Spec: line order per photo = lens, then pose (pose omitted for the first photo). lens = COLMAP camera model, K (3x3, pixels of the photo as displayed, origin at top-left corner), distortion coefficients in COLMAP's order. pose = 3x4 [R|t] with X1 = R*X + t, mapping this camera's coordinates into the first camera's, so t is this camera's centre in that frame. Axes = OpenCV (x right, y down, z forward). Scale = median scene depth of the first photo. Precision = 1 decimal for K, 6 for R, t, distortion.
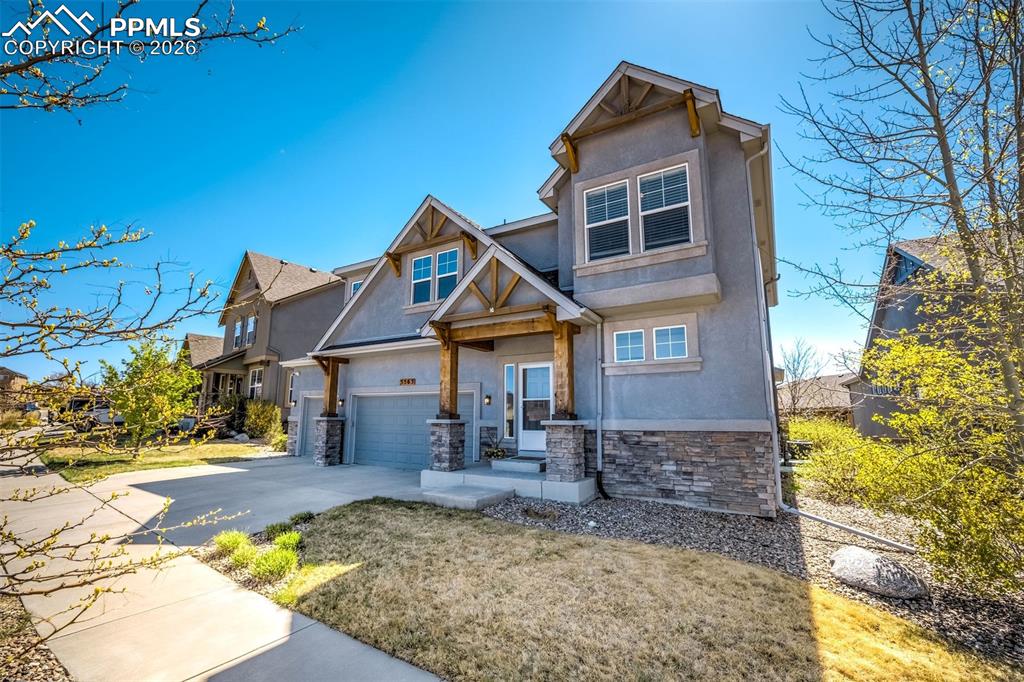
lens RADIAL K [[426.7, 0, 502.3], [0, 426.7, 342.9], [0, 0, 1]] dist [-0.025279, 0.003007]
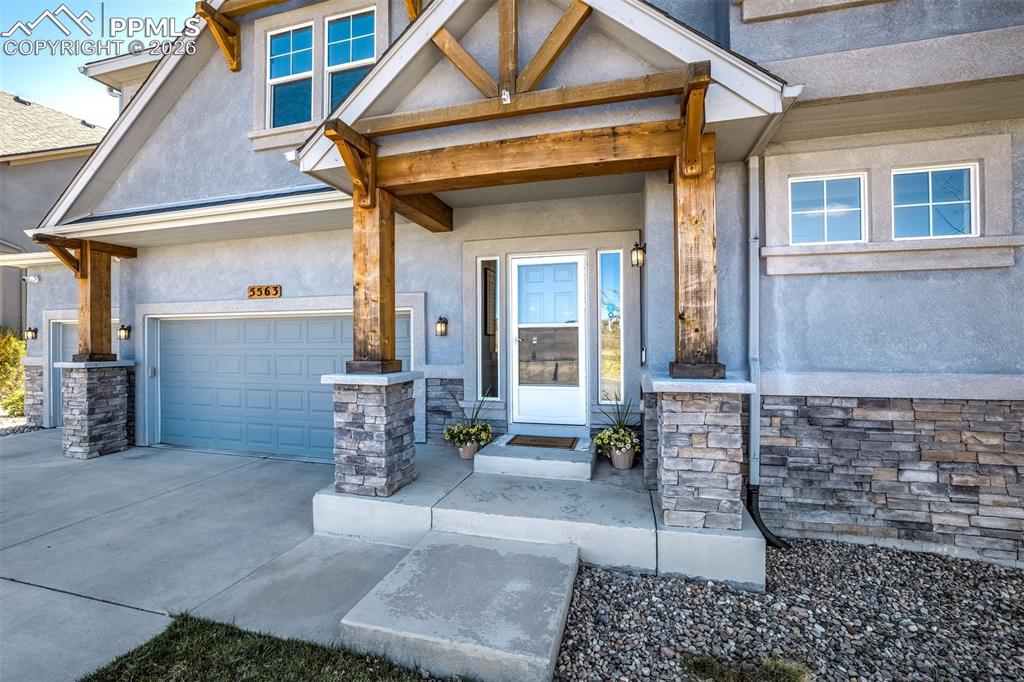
lens RADIAL K [[426.7, 0, 509.9], [0, 426.7, 339.3], [0, 0, 1]] dist [-0.025279, 0.003007]
pose [[0.952667, -0.007454, 0.303924, -0.131086], [-0.042578, 0.986575, 0.157658, 0.074040], [-0.301019, -0.163136, 0.939560, 0.573309]]
